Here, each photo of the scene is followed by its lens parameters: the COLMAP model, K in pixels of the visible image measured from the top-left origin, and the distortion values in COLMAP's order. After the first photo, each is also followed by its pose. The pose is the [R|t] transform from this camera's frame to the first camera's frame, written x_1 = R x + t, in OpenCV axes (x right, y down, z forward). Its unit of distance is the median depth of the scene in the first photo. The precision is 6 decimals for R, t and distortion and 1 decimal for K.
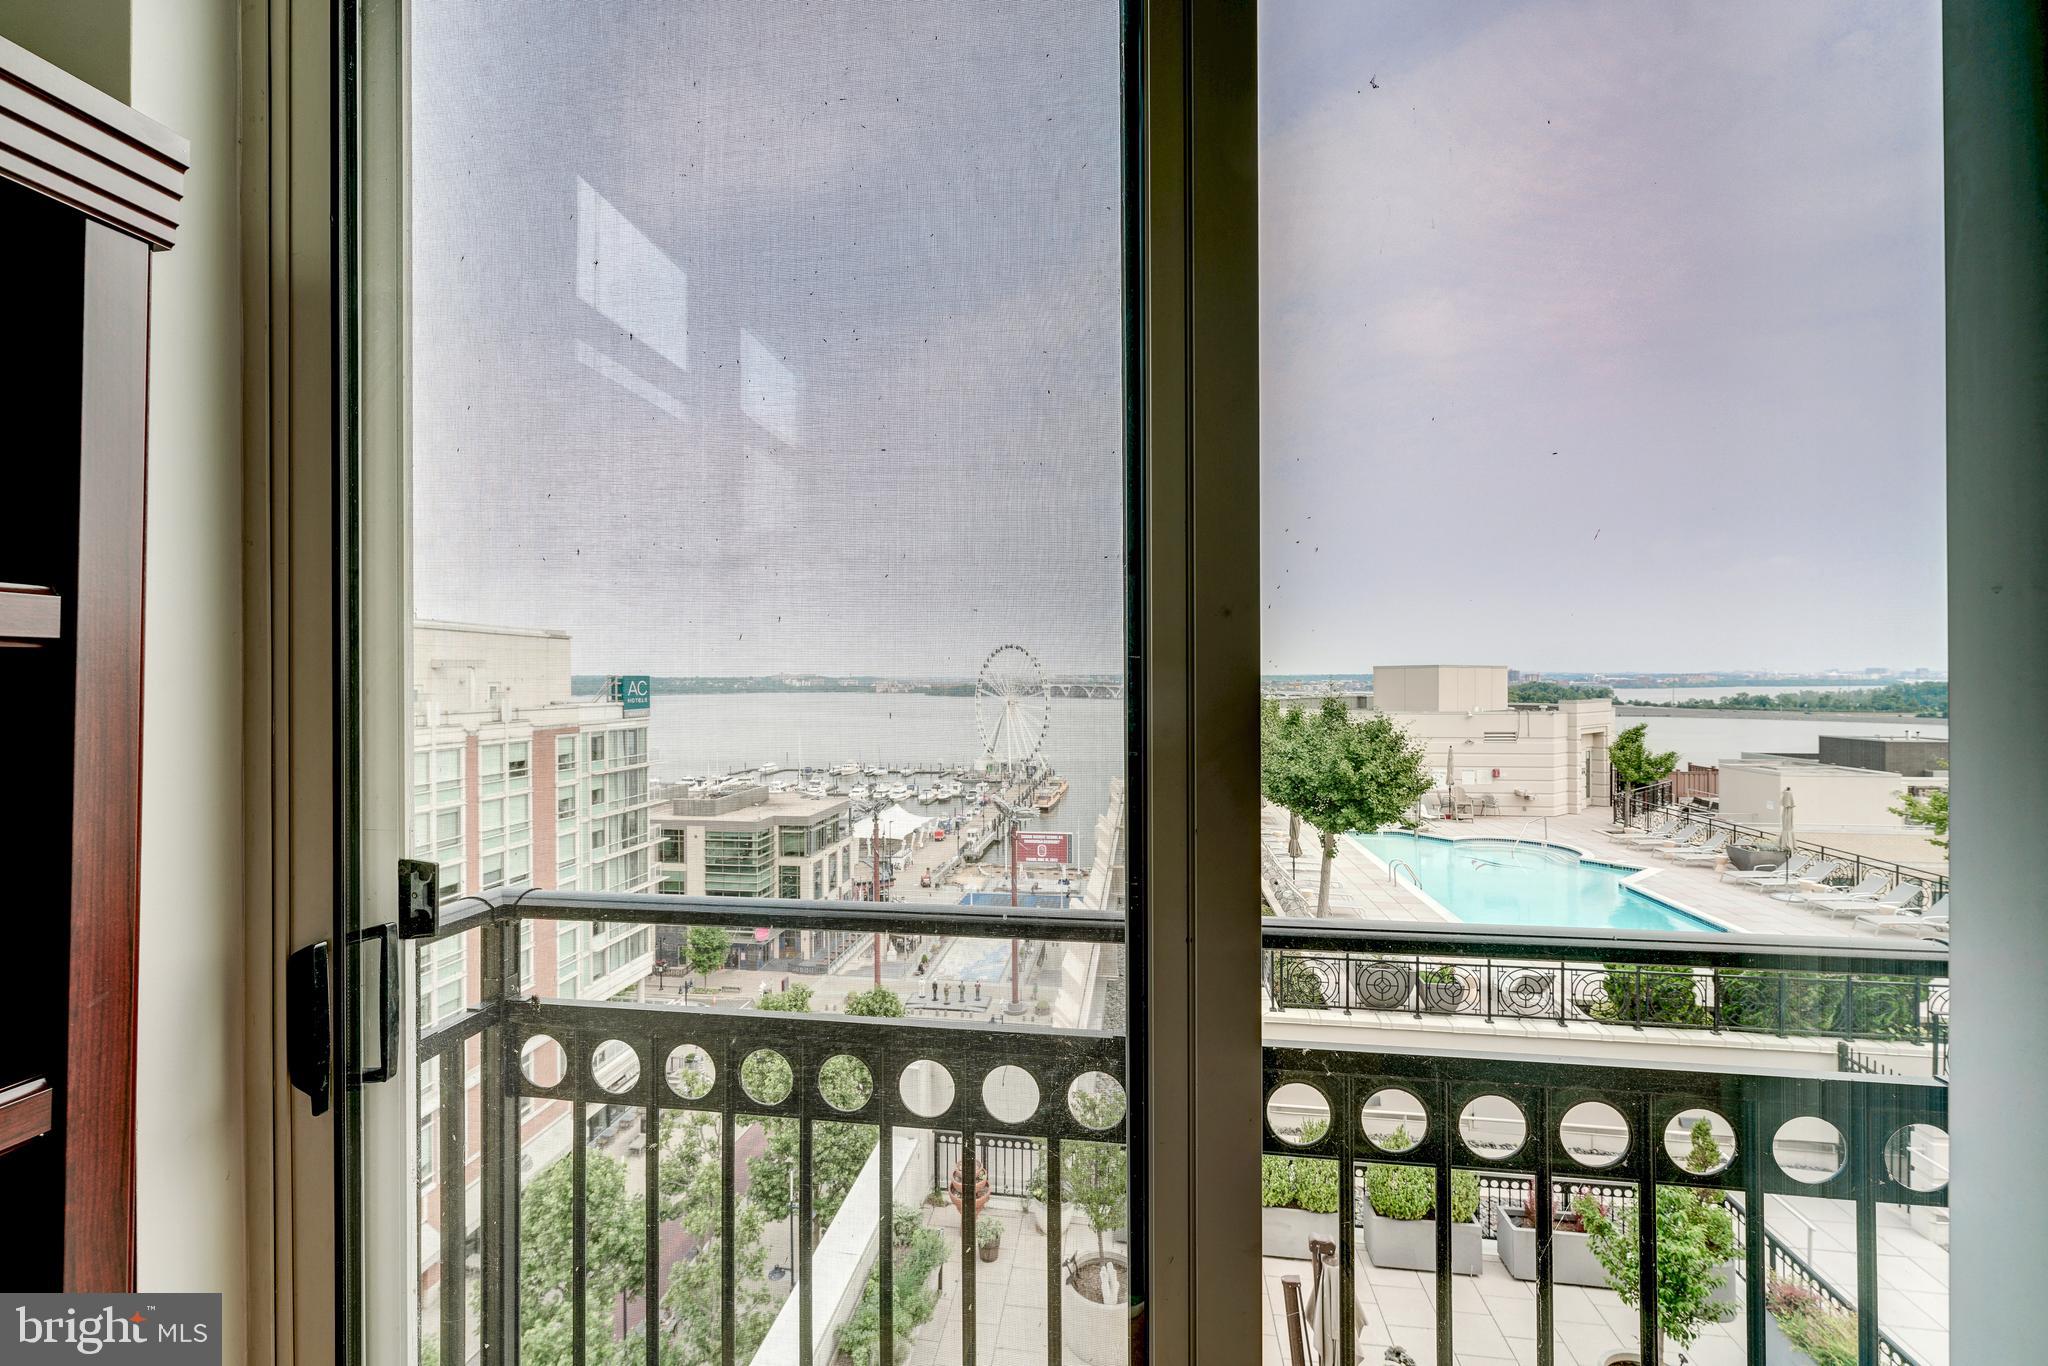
lens RADIAL K [[837.0, 0, 1024.9], [0, 837.0, 683.0], [0, 0, 1]] dist [-0.001569, 0.000453]
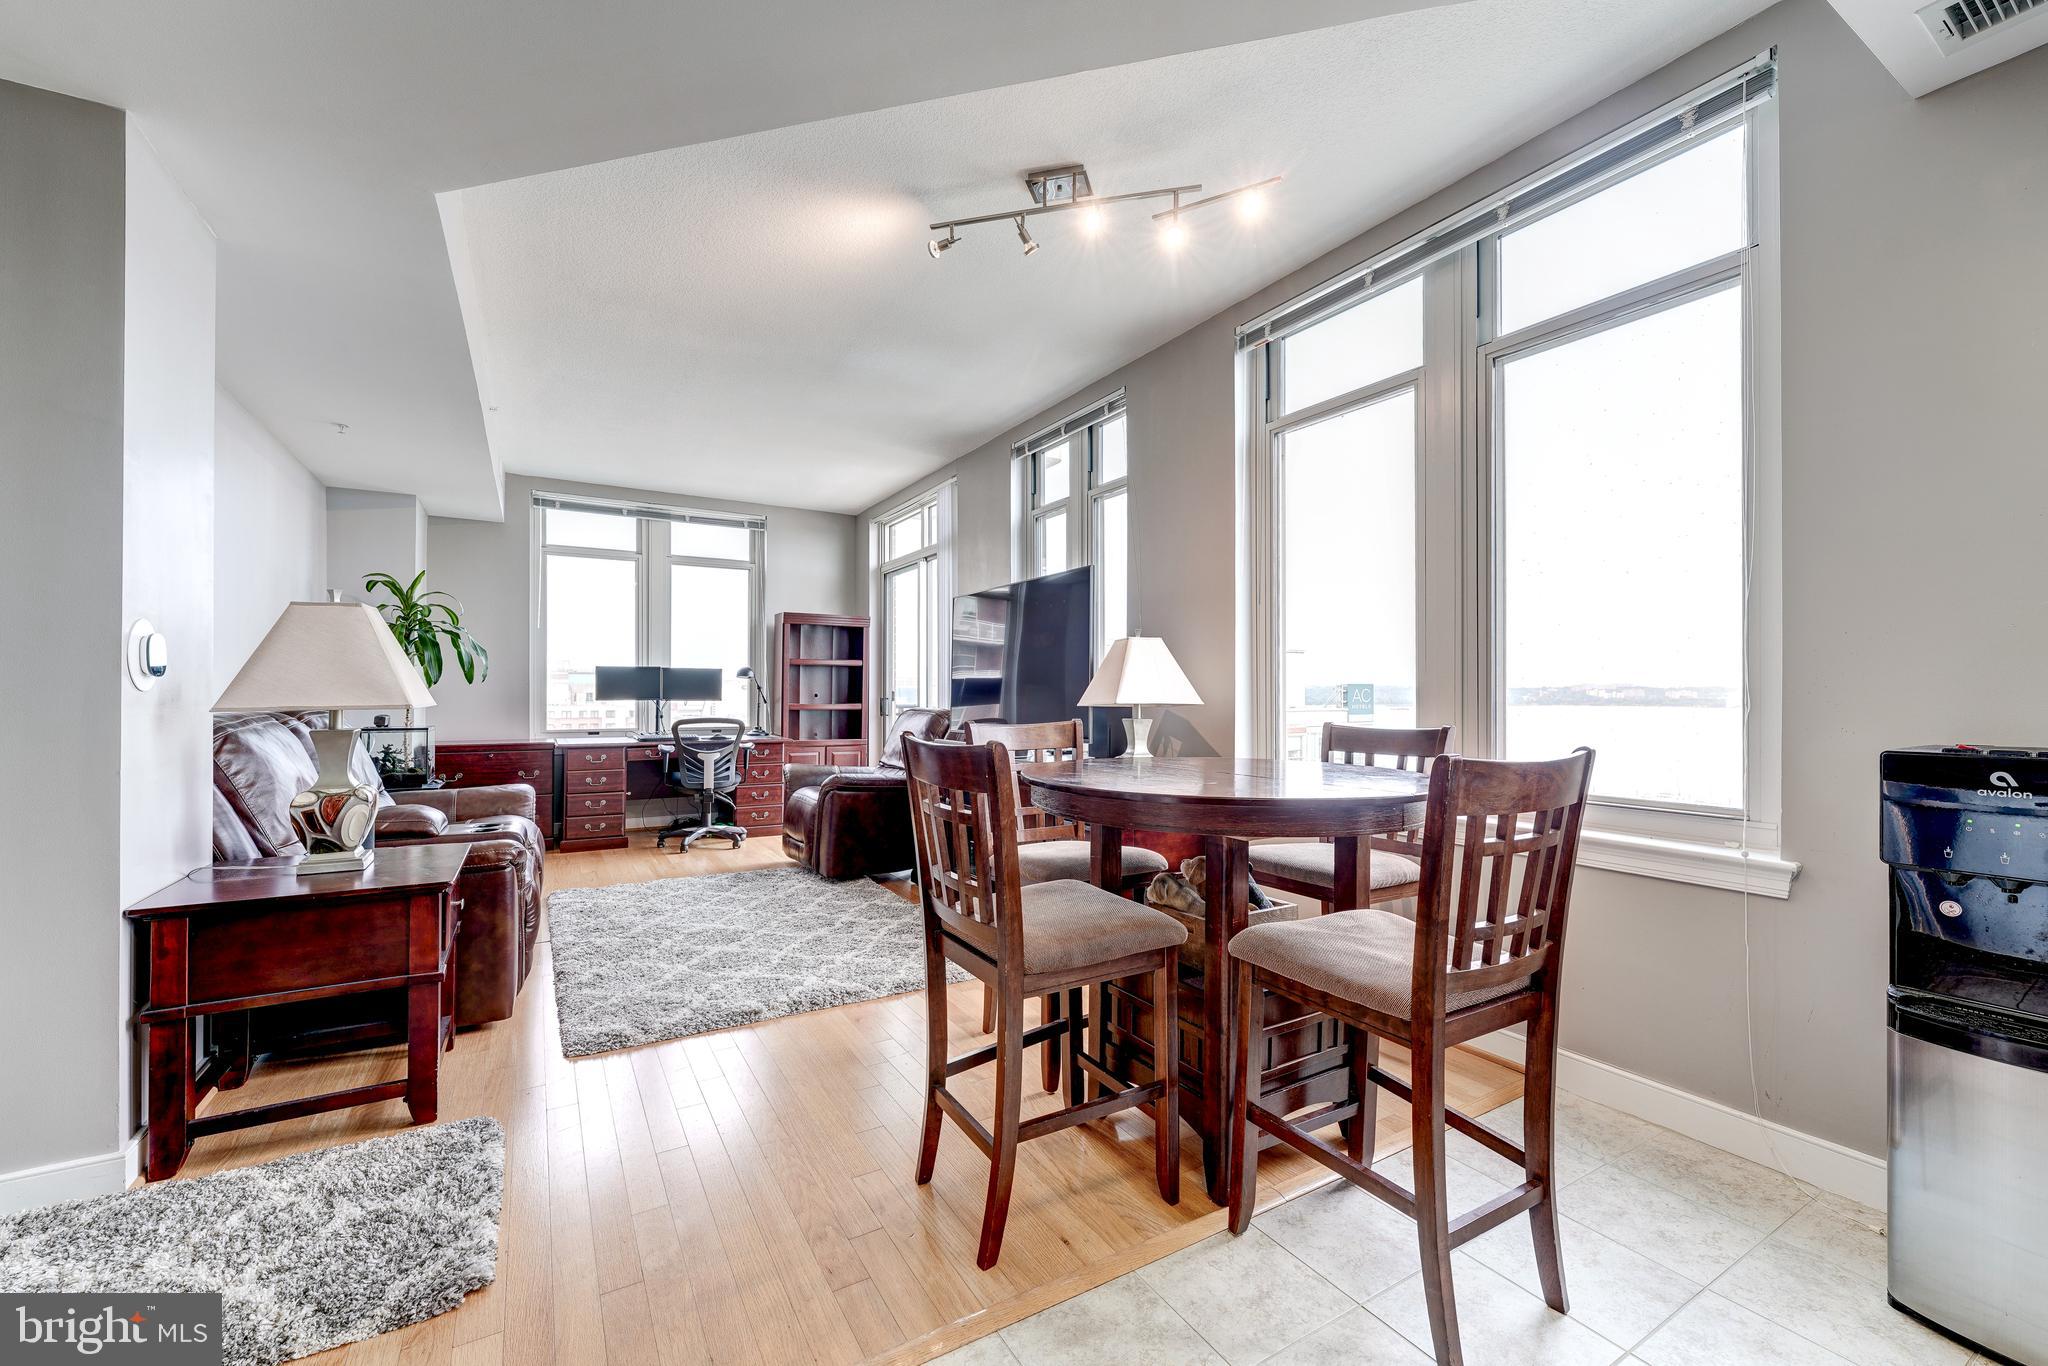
lens RADIAL K [[837.0, 0, 1026.7], [0, 837.0, 692.5], [0, 0, 1]] dist [-0.001569, 0.000453]
pose [[0.629177, -0.002734, -0.777258, 0.410750], [0.000881, 0.999996, -0.002805, 0.015717], [0.777262, 0.001080, 0.629176, -0.199273]]
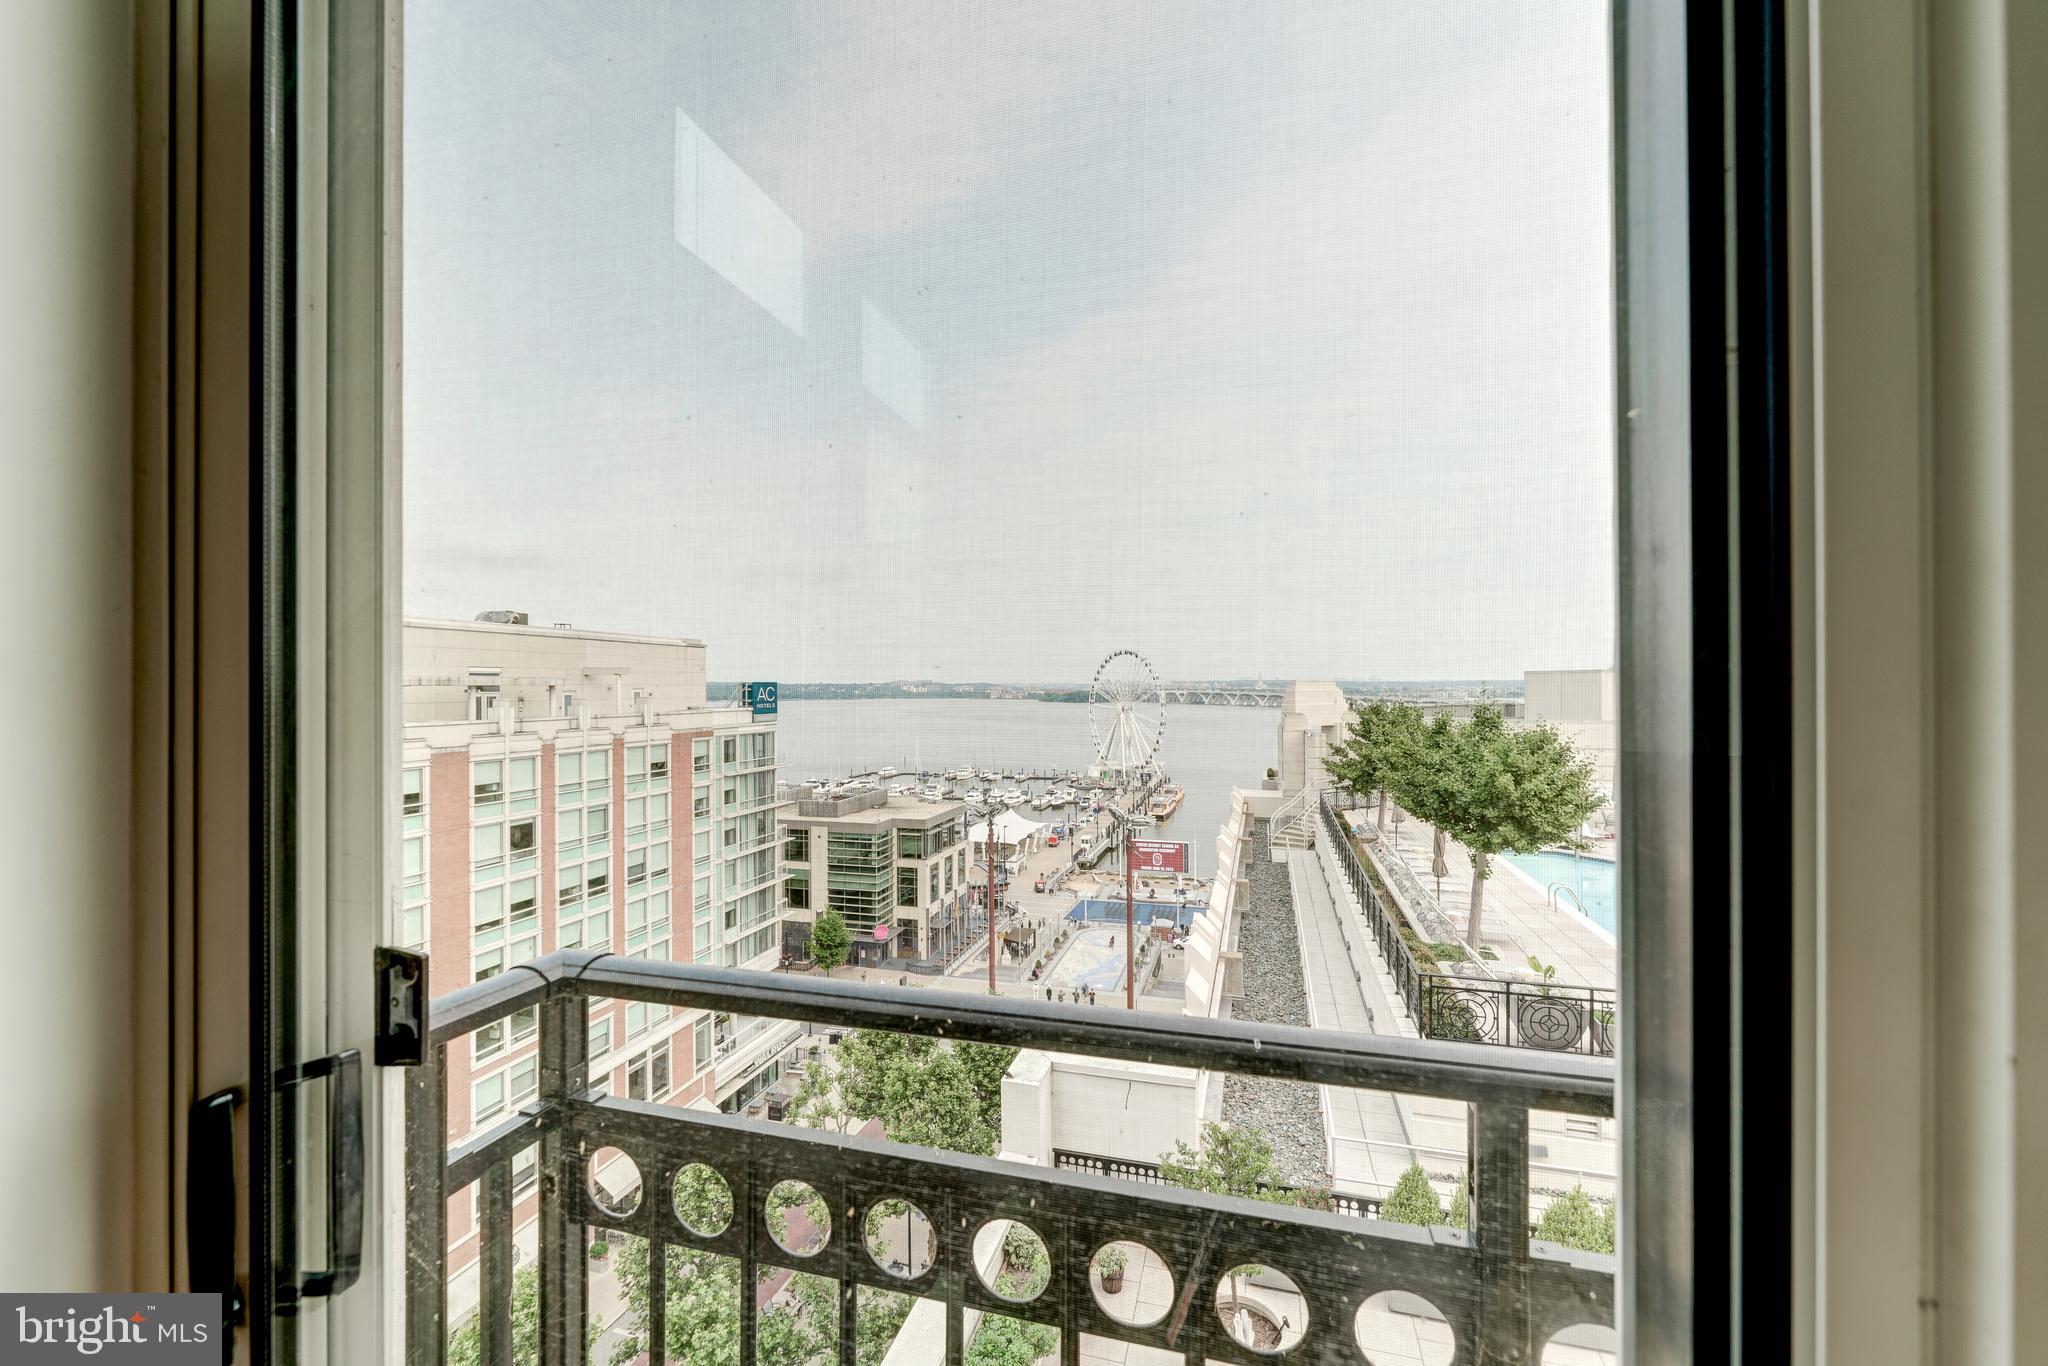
lens RADIAL K [[837.0, 0, 1028.2], [0, 837.0, 690.4], [0, 0, 1]] dist [-0.001569, 0.000453]
pose [[0.991492, 0.000474, -0.130169, -0.009027], [-0.000221, 0.999998, 0.001956, 0.000240], [0.130169, -0.001910, 0.991490, 0.025857]]
